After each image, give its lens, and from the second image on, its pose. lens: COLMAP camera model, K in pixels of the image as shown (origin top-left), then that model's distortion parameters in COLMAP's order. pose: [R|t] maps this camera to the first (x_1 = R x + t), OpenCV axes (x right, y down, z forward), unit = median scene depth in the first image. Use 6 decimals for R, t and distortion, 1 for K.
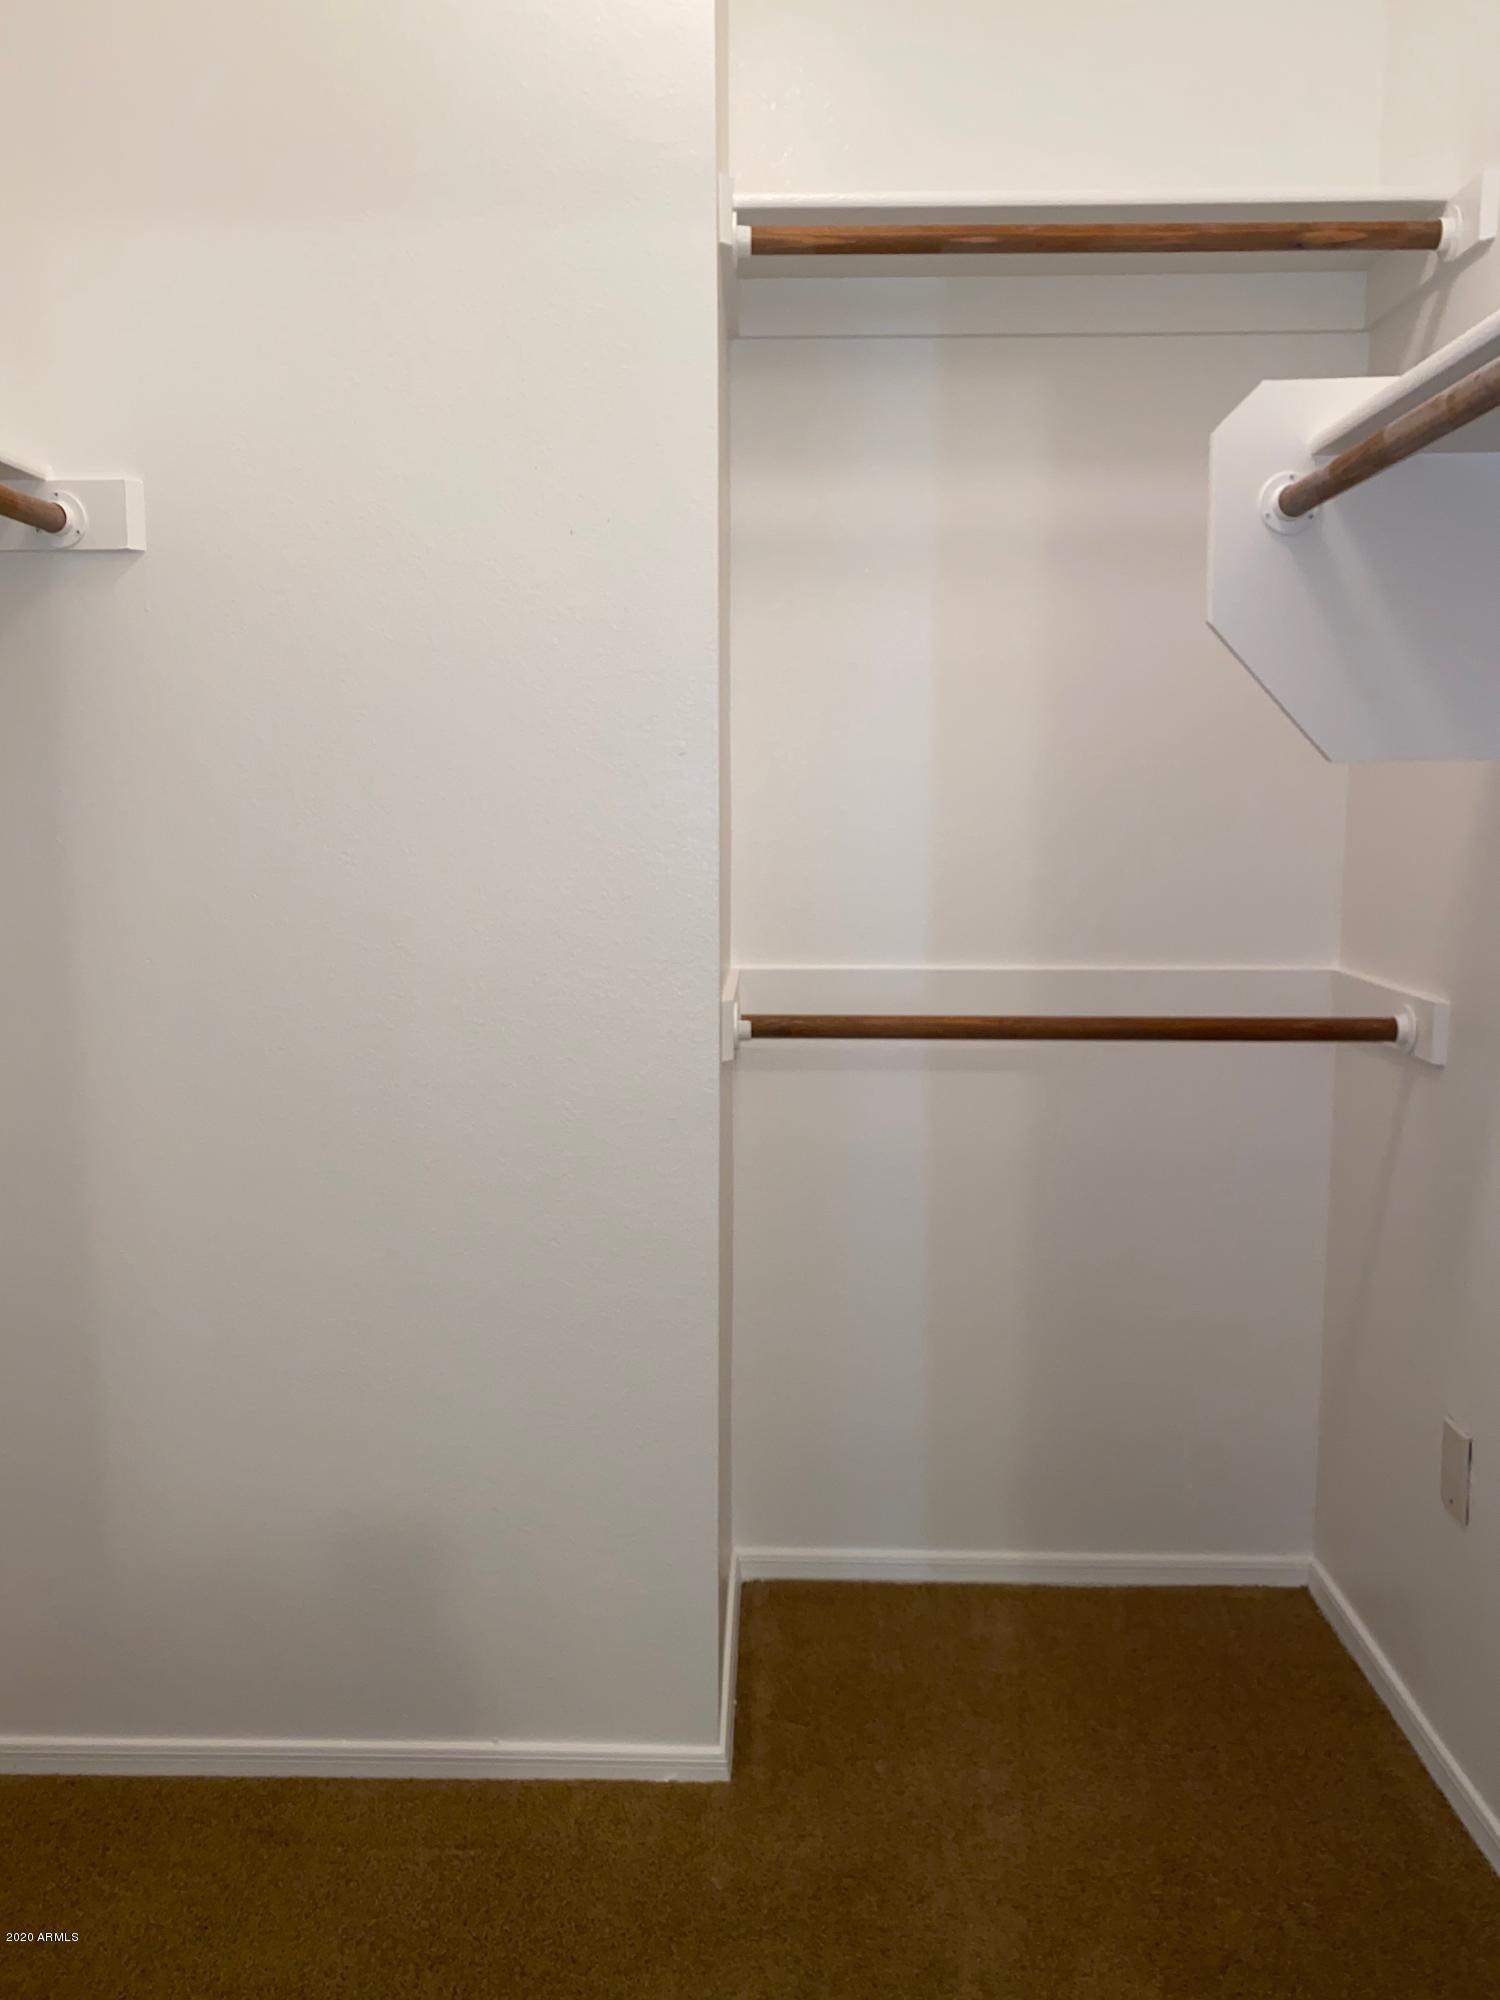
lens RADIAL K [[1543.2, 0, 750.2], [0, 1543.2, 995.3], [0, 0, 1]] dist [0.057652, -0.087265]
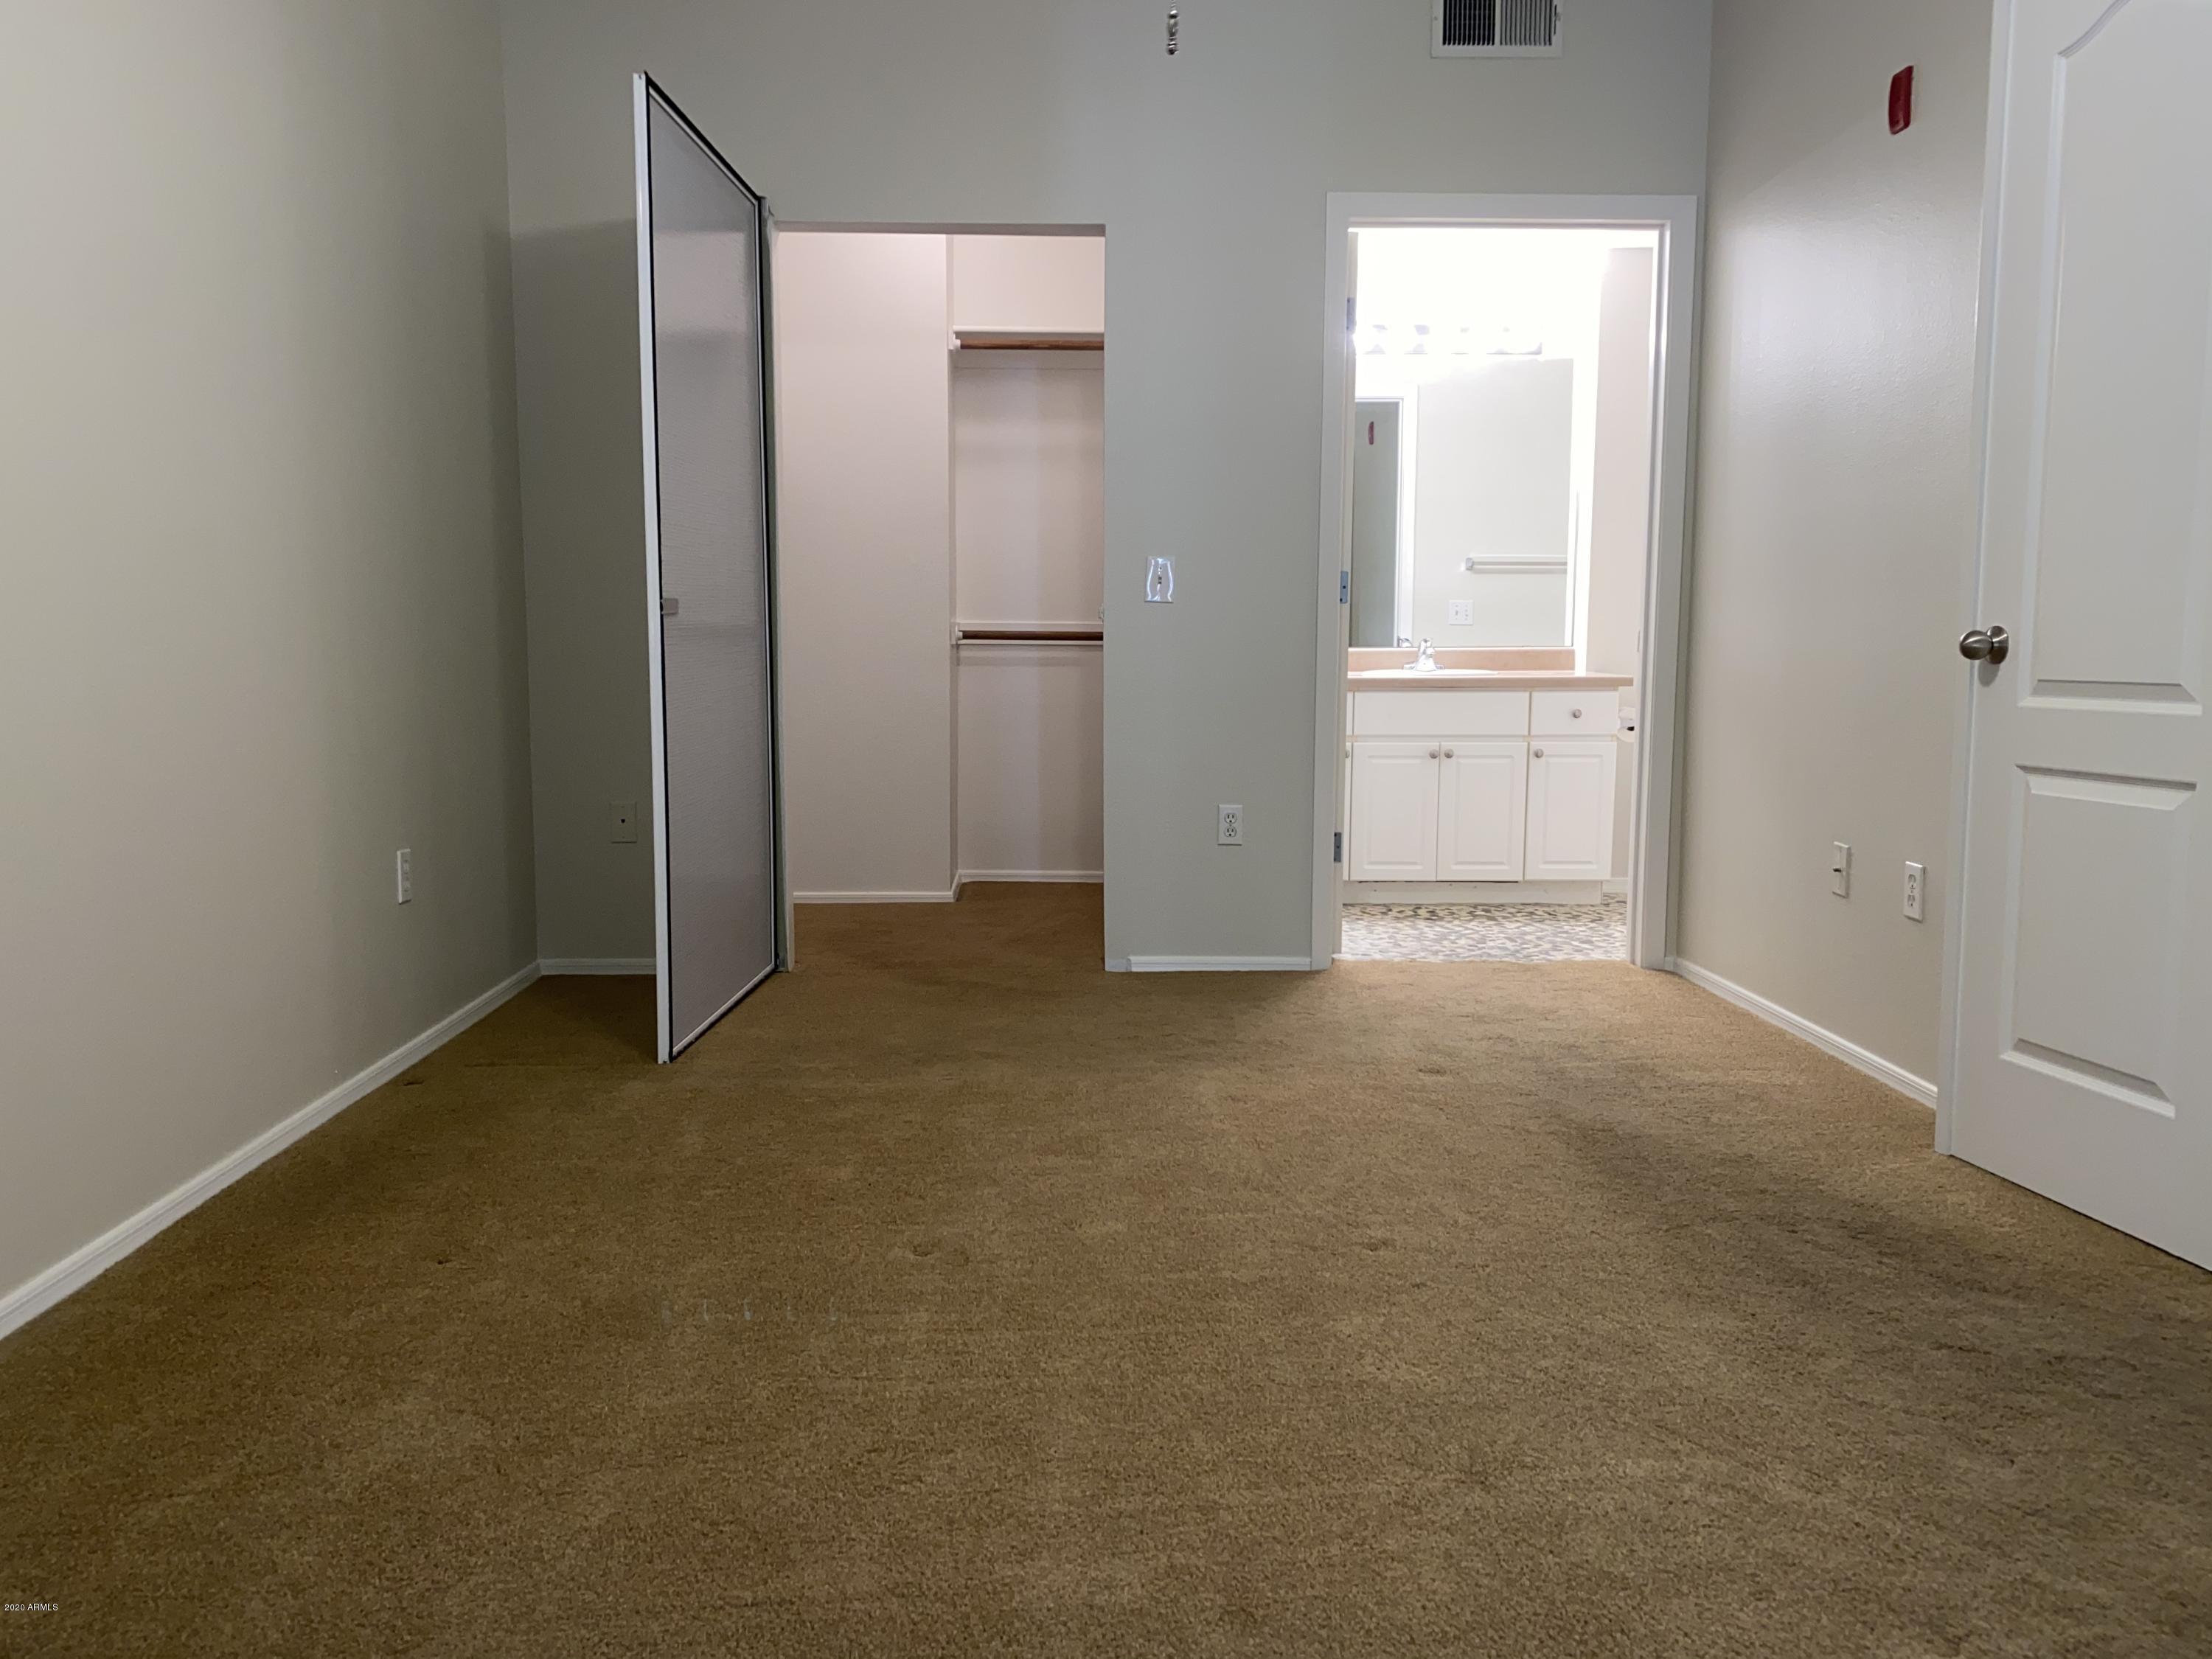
lens RADIAL K [[1706.7, 0, 1095.7], [0, 1706.7, 832.2], [0, 0, 1]] dist [0.057652, -0.087265]
pose [[0.999190, -0.003044, 0.040127, 0.109956], [0.003643, 0.999883, -0.014855, 0.402982], [-0.040077, 0.014989, 0.999084, -1.927856]]
